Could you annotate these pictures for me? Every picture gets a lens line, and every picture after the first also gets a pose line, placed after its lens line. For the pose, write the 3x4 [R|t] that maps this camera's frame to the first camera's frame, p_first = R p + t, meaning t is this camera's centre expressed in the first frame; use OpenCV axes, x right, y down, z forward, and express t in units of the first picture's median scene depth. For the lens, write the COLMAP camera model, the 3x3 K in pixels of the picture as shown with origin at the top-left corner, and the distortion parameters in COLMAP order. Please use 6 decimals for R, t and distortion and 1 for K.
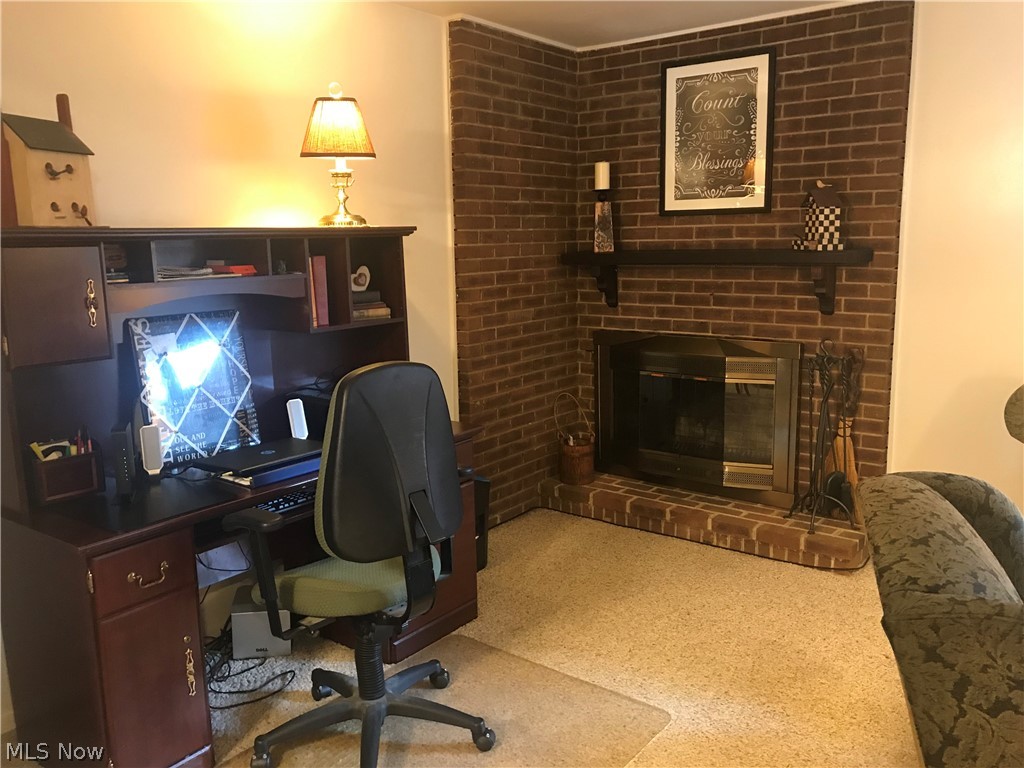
lens RADIAL K [[836.0, 0, 507.4], [0, 836.0, 384.1], [0, 0, 1]] dist [0.023572, -0.018343]
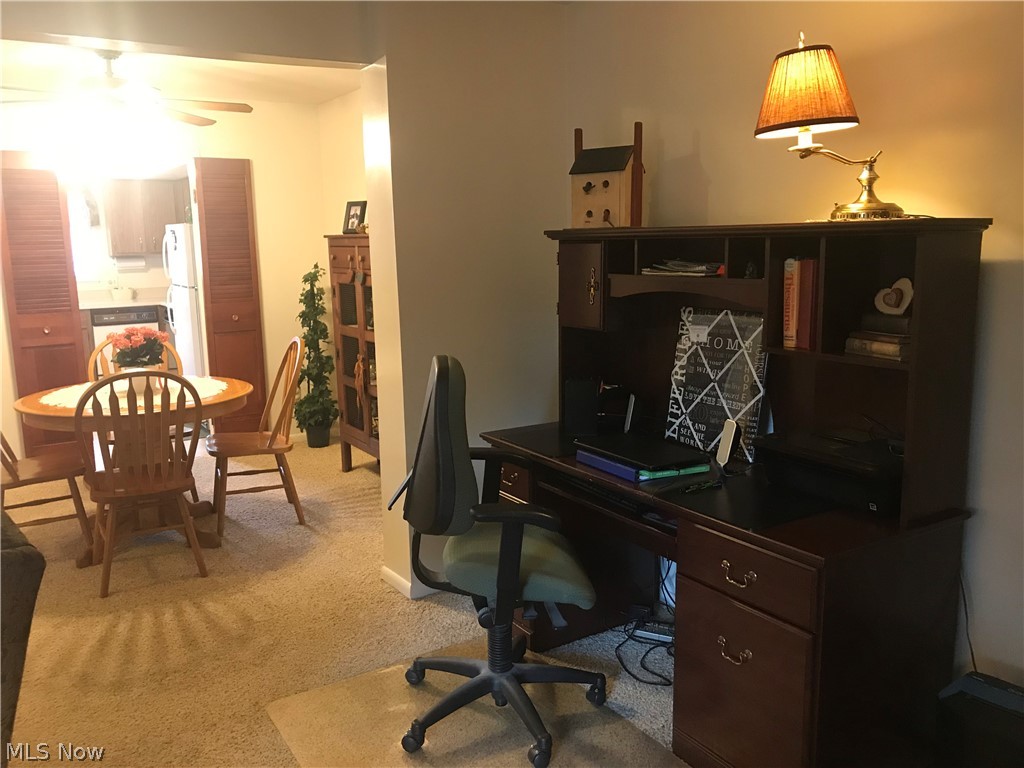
lens RADIAL K [[836.0, 0, 510.1], [0, 836.0, 391.9], [0, 0, 1]] dist [0.023572, -0.018343]
pose [[-0.343498, 0.197282, -0.918199, 0.633191], [-0.138454, 0.956367, 0.257278, -0.205985], [0.928892, 0.215503, -0.301196, 1.048028]]
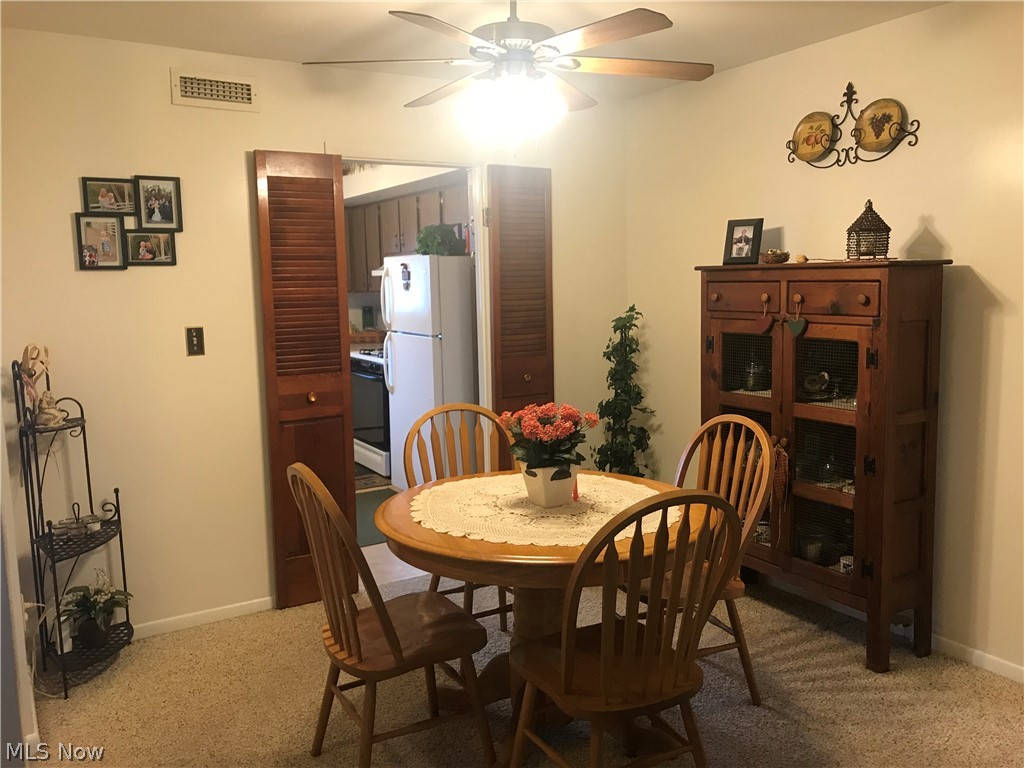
lens RADIAL K [[836.0, 0, 509.2], [0, 836.0, 380.8], [0, 0, 1]] dist [0.023572, -0.018343]
pose [[-0.369604, 0.140321, -0.918533, 0.373548], [-0.133932, 0.970164, 0.202101, -0.061227], [0.919486, 0.197718, -0.339783, 0.272220]]
